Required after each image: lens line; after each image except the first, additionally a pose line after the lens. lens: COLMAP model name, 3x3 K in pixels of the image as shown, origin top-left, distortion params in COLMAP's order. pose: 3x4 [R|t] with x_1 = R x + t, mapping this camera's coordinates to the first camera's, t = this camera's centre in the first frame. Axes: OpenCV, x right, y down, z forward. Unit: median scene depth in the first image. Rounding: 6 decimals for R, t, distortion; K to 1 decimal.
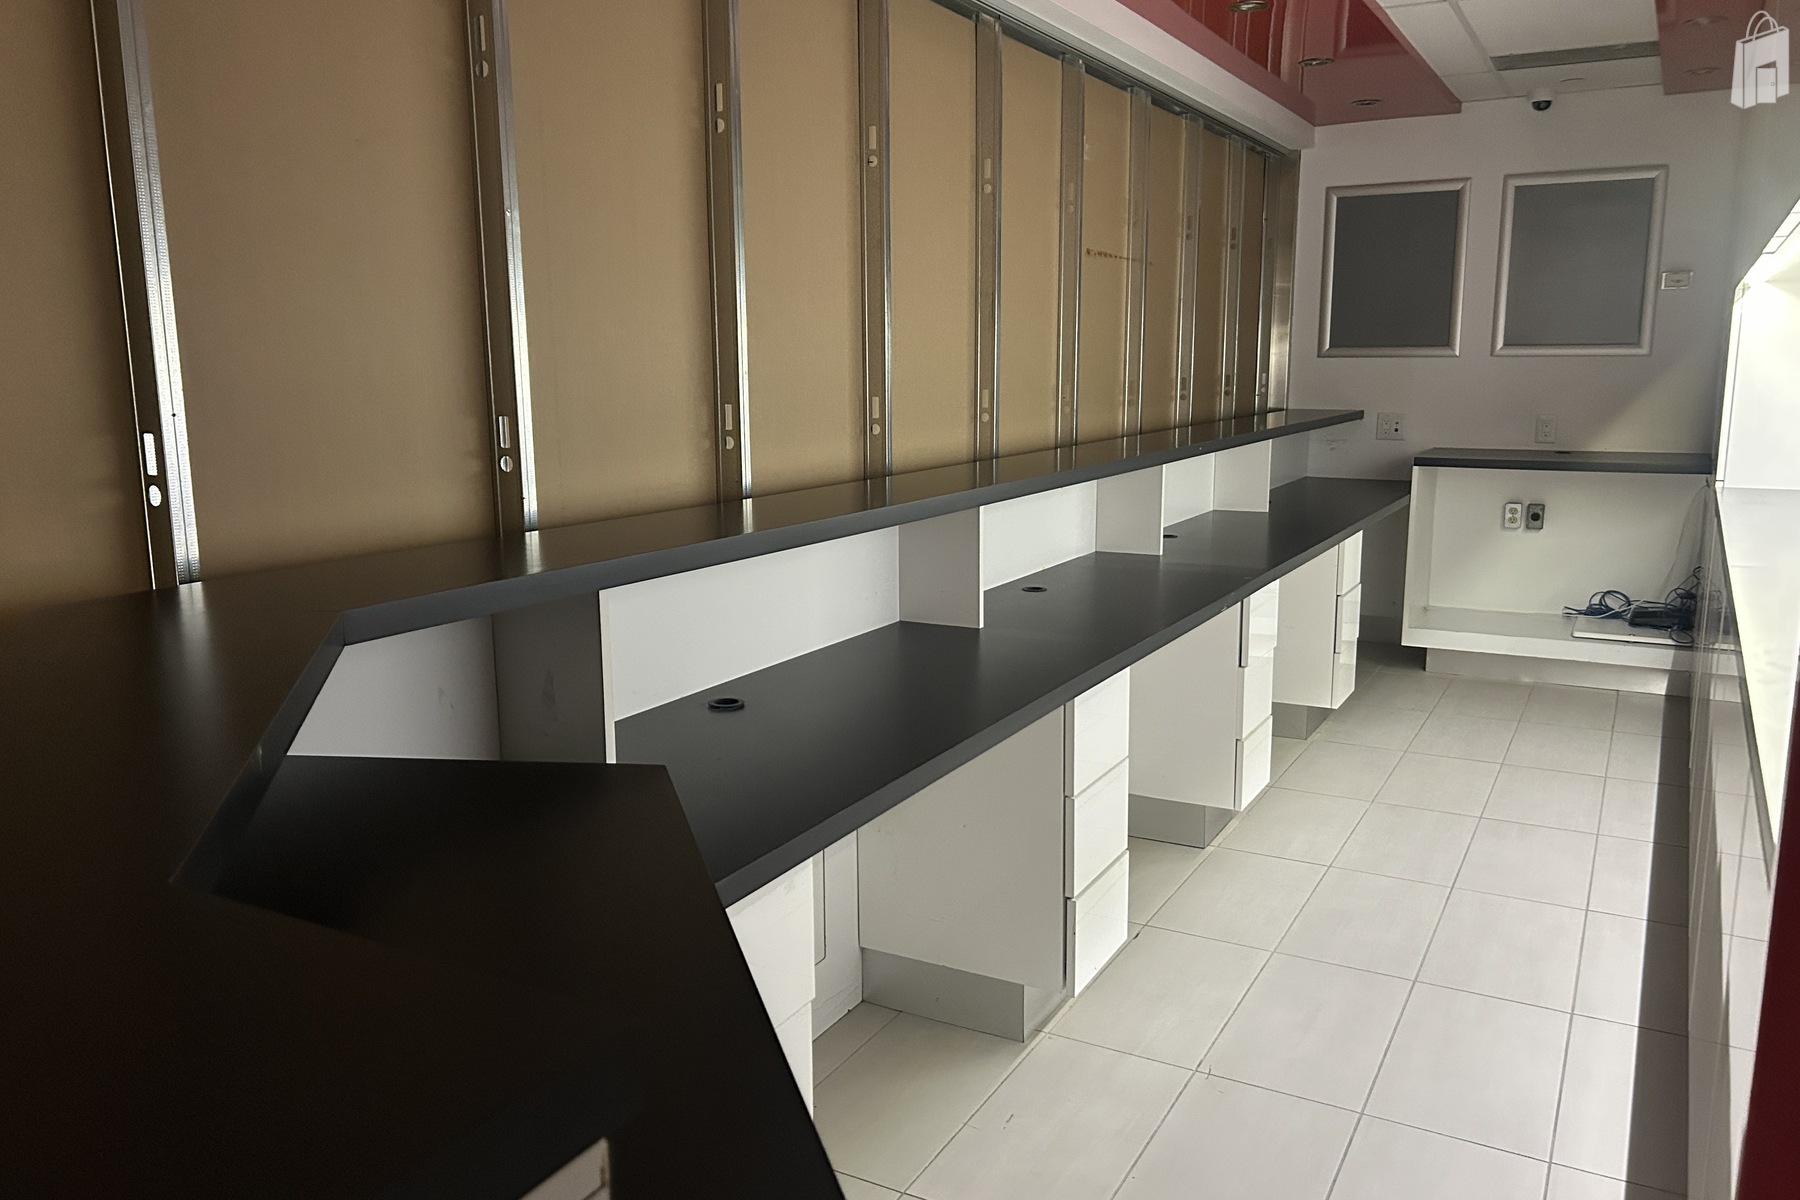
lens RADIAL K [[1339.9, 0, 884.8], [0, 1339.9, 614.2], [0, 0, 1]] dist [0.029286, -0.035557]
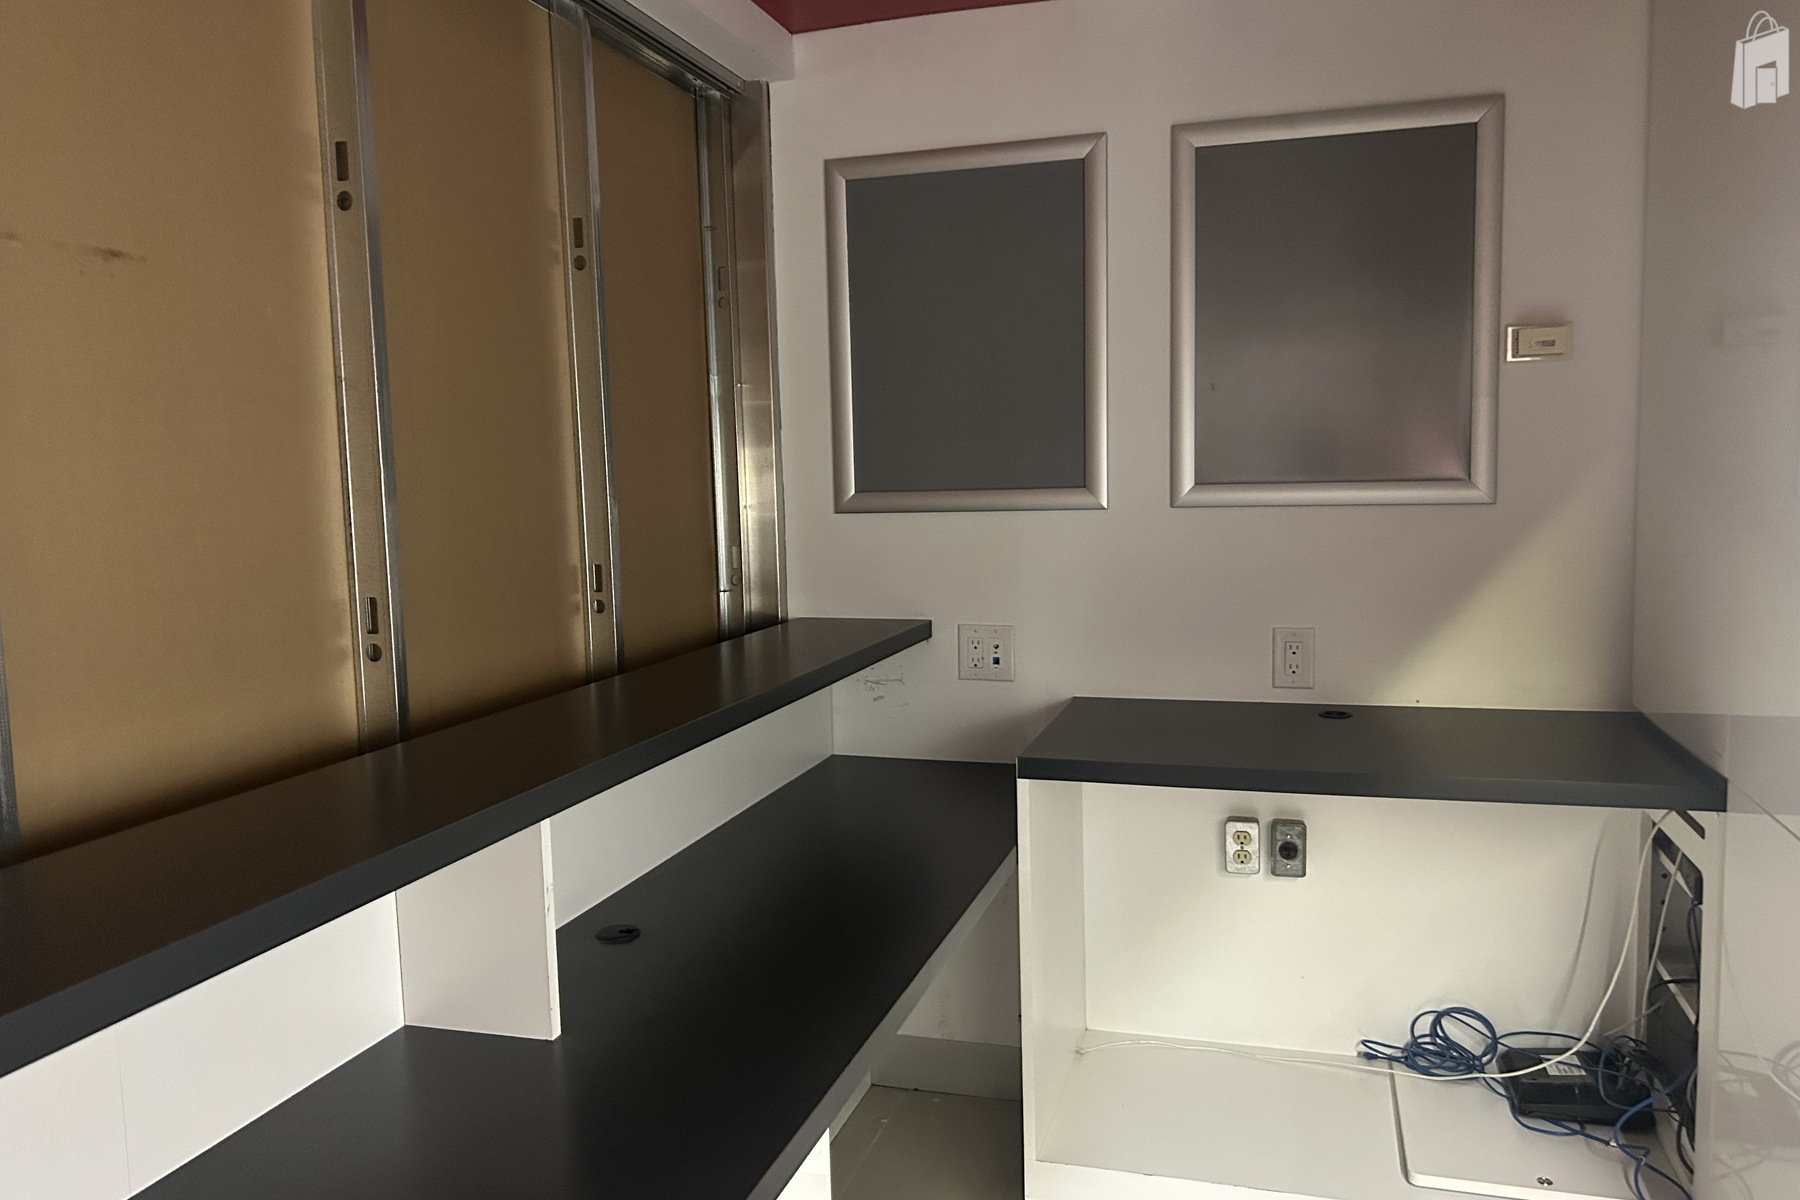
lens RADIAL K [[1339.9, 0, 879.4], [0, 1339.9, 607.4], [0, 0, 1]] dist [0.029286, -0.035557]
pose [[0.978712, -0.036468, 0.201972, 0.265490], [0.054047, 0.995148, -0.082217, -0.129133], [-0.197994, 0.091383, 0.975934, 0.591407]]
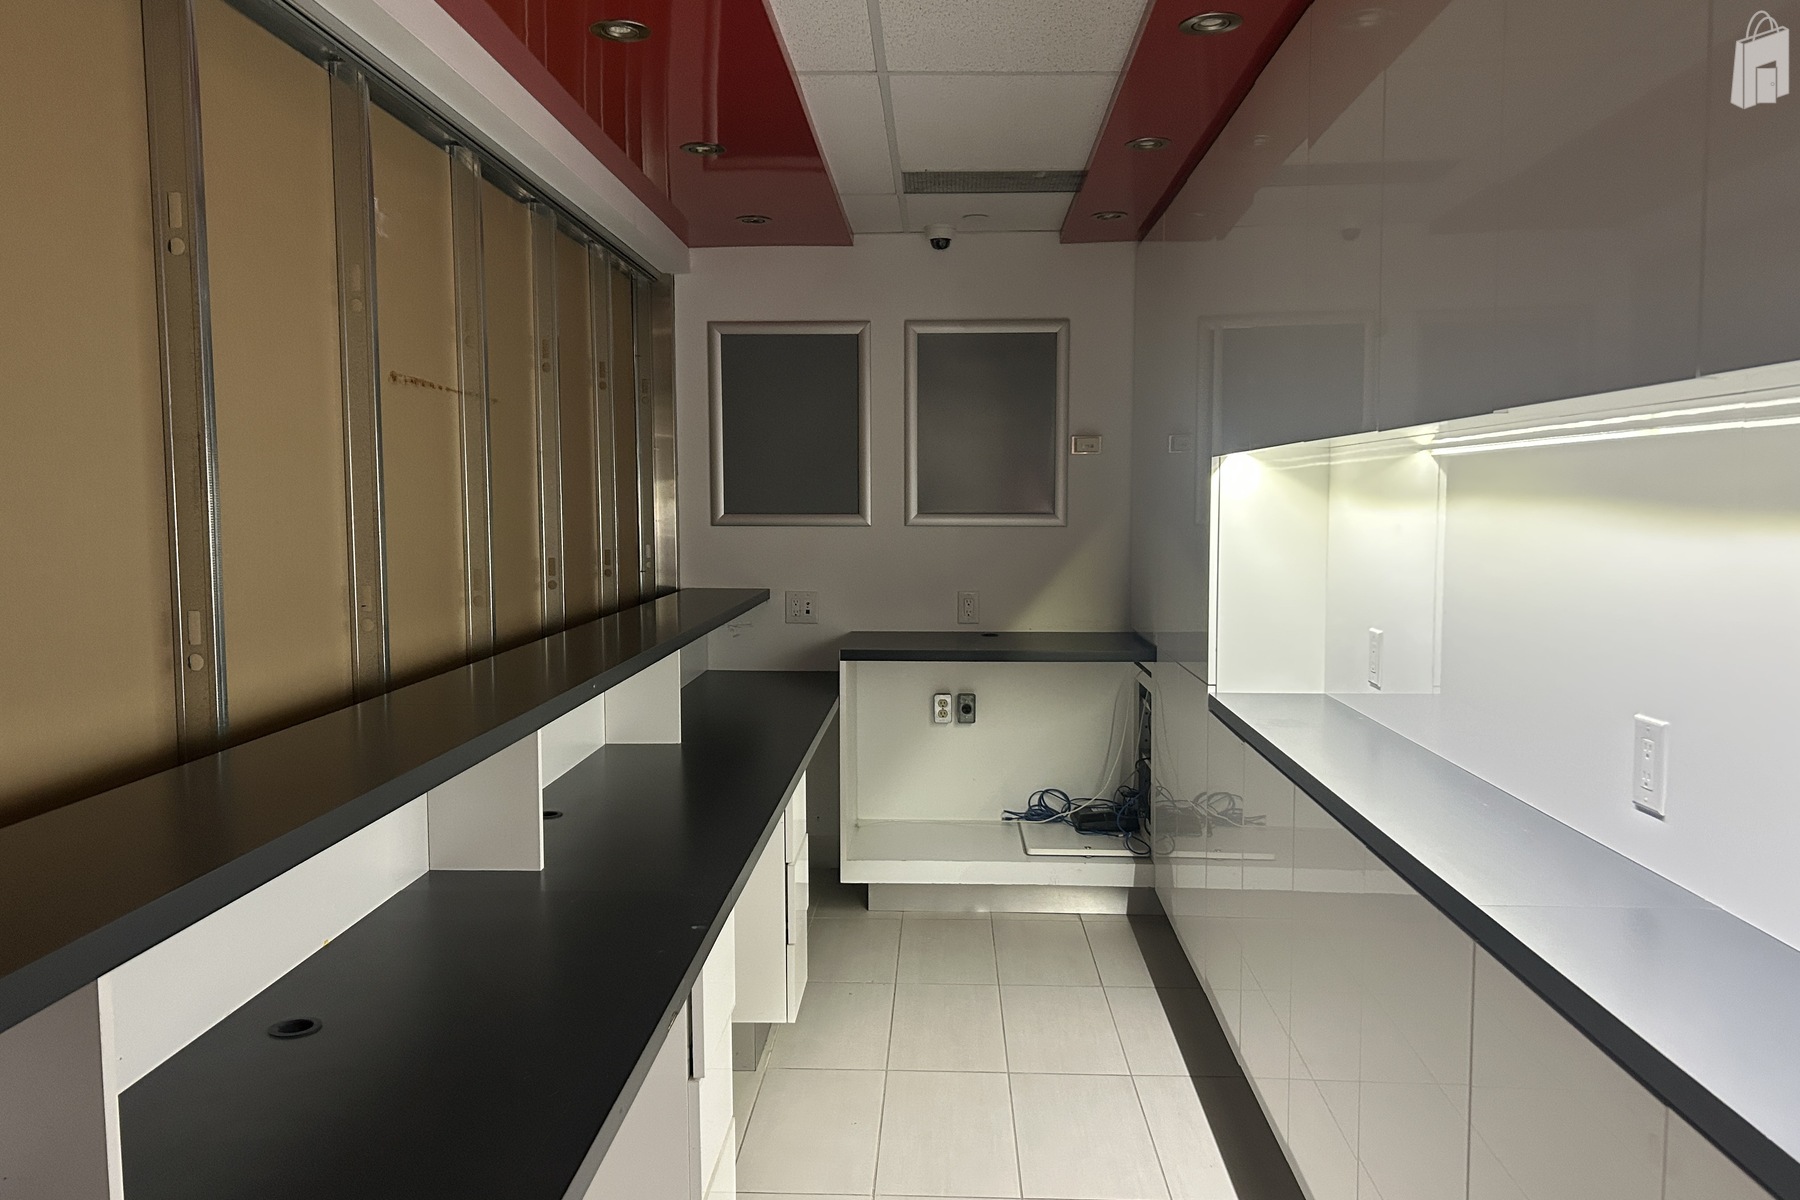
lens RADIAL K [[1339.9, 0, 877.5], [0, 1339.9, 629.4], [0, 0, 1]] dist [0.029286, -0.035557]
pose [[0.893876, -0.035992, 0.446868, 0.051688], [0.078129, 0.994025, -0.076222, -0.064538], [-0.441454, 0.103046, 0.891347, 0.262911]]
